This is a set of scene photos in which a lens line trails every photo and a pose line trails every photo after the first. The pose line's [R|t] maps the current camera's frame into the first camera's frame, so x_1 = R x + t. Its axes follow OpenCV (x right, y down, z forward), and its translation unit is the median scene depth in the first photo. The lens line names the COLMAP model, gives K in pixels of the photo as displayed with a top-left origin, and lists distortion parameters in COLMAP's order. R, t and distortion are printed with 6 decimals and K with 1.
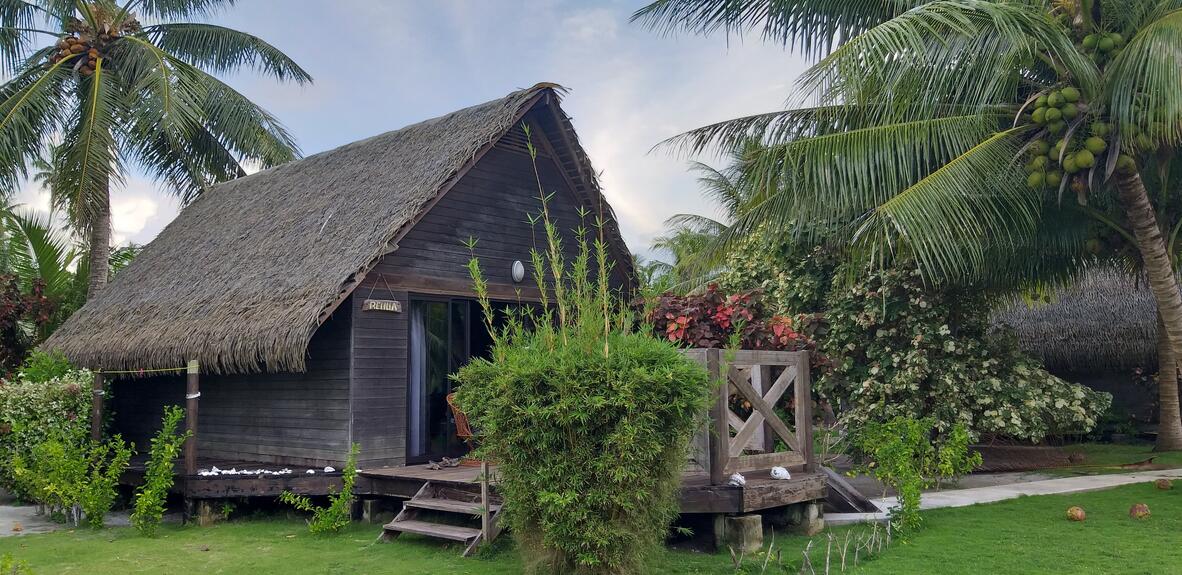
lens RADIAL K [[905.4, 0, 591.0], [0, 905.4, 287.5], [0, 0, 1]] dist [0.000737, -0.002346]
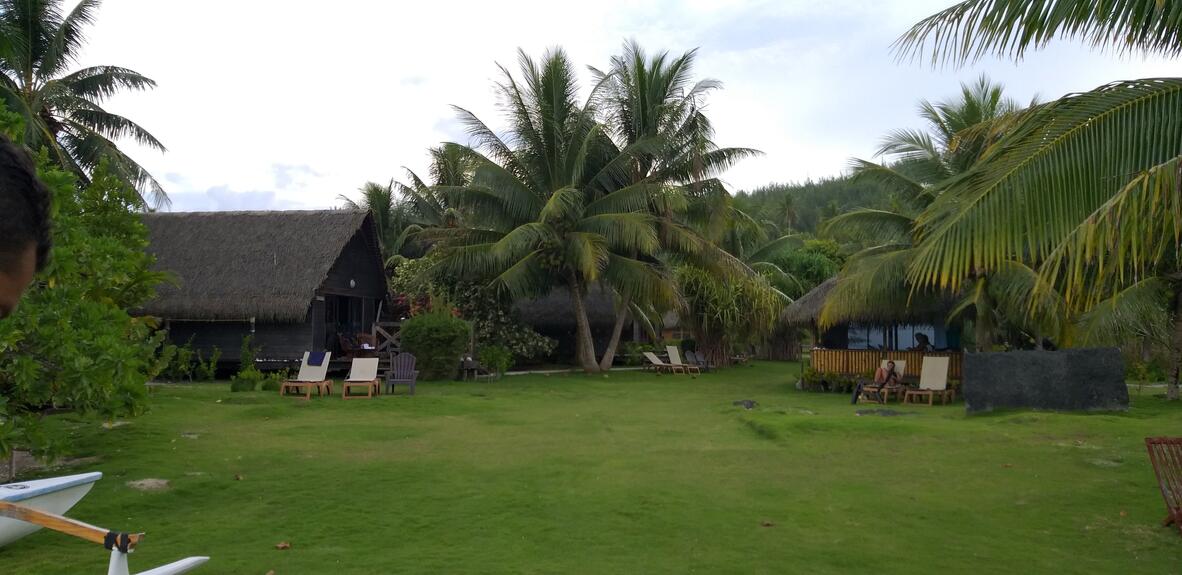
lens RADIAL K [[905.4, 0, 591.0], [0, 905.4, 287.5], [0, 0, 1]] dist [0.000737, -0.002346]
pose [[0.846173, 0.051331, 0.530430, -0.698929], [-0.075895, 0.996812, 0.024609, -0.098532], [-0.527476, -0.061080, 0.847371, -1.185531]]
